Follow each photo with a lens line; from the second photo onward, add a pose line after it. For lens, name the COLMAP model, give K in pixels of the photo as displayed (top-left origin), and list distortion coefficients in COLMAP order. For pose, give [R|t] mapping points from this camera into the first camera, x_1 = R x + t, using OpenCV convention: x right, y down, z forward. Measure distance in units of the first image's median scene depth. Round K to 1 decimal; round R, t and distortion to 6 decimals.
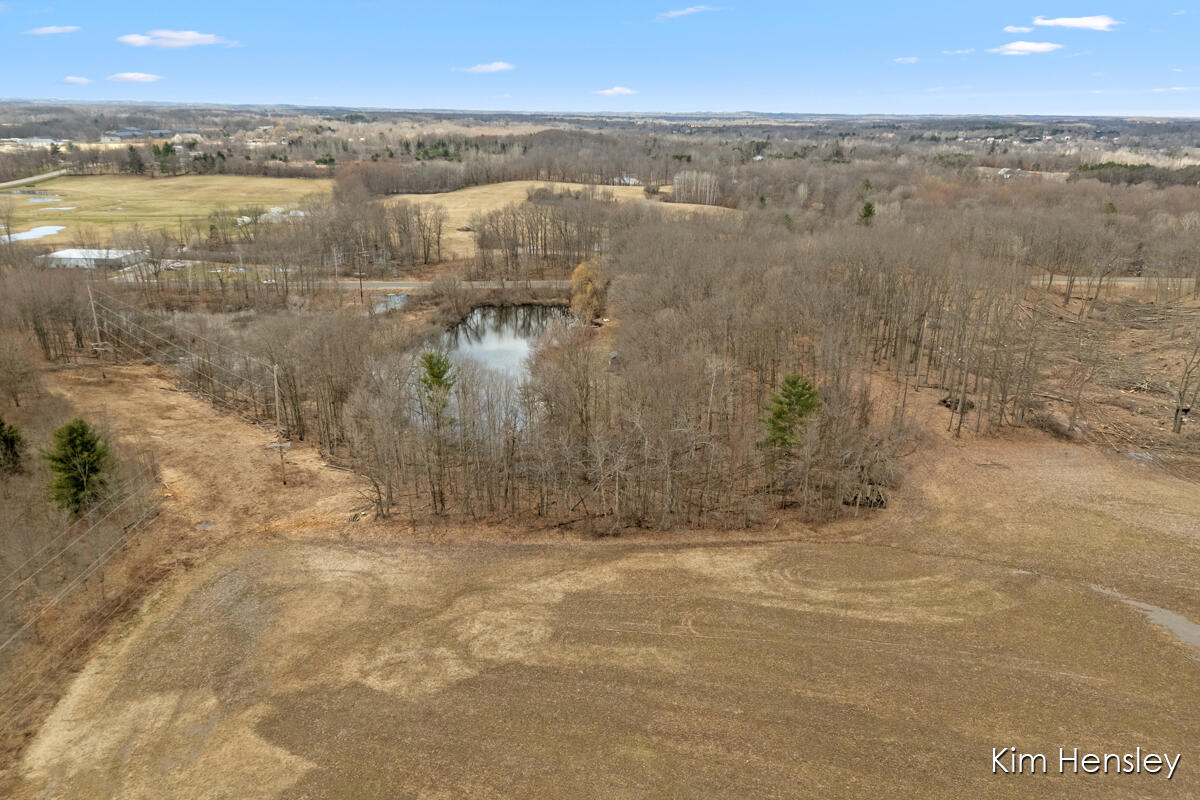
lens RADIAL K [[840.8, 0, 600.0], [0, 840.8, 400.0], [0, 0, 1]] dist [0.001119, -0.000047]
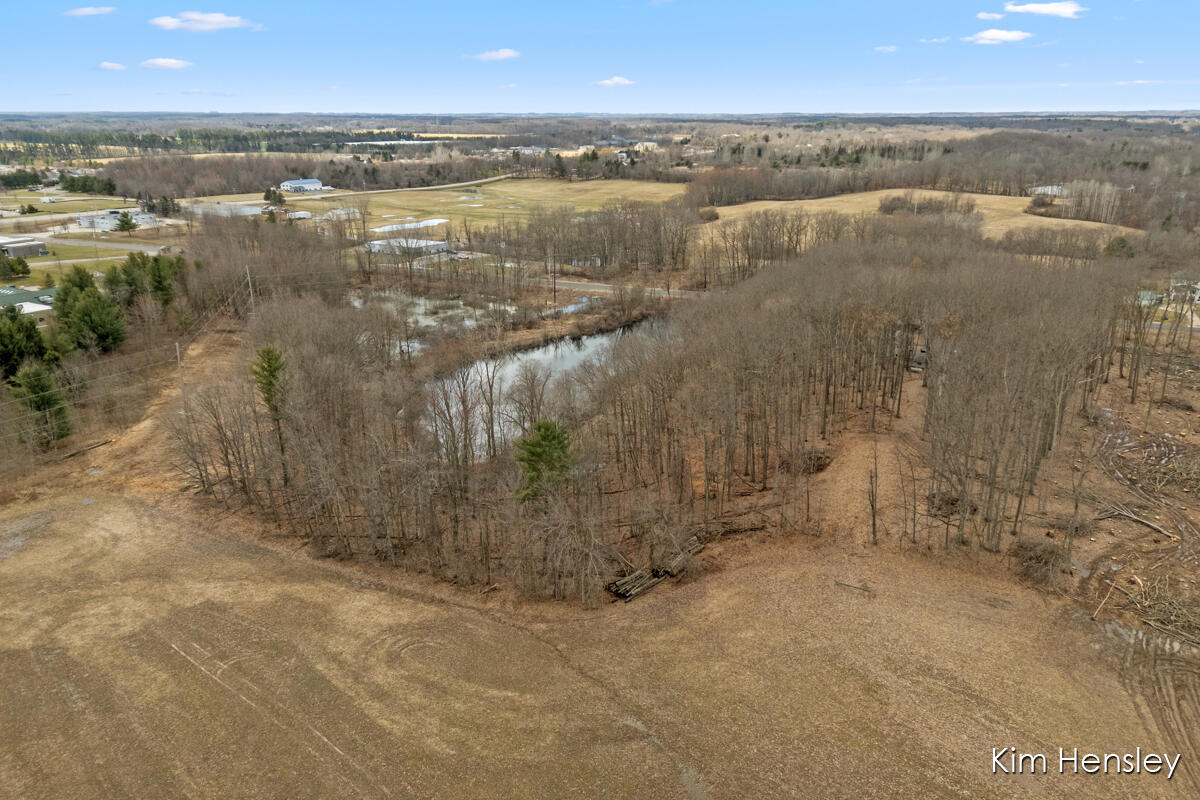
lens RADIAL K [[840.8, 0, 600.0], [0, 840.8, 400.0], [0, 0, 1]] dist [0.001119, -0.000047]
pose [[0.869262, 0.134577, -0.475682, 0.116800], [-0.138471, 0.989997, 0.027041, -0.012960], [0.474563, 0.042362, 0.879202, 0.052945]]
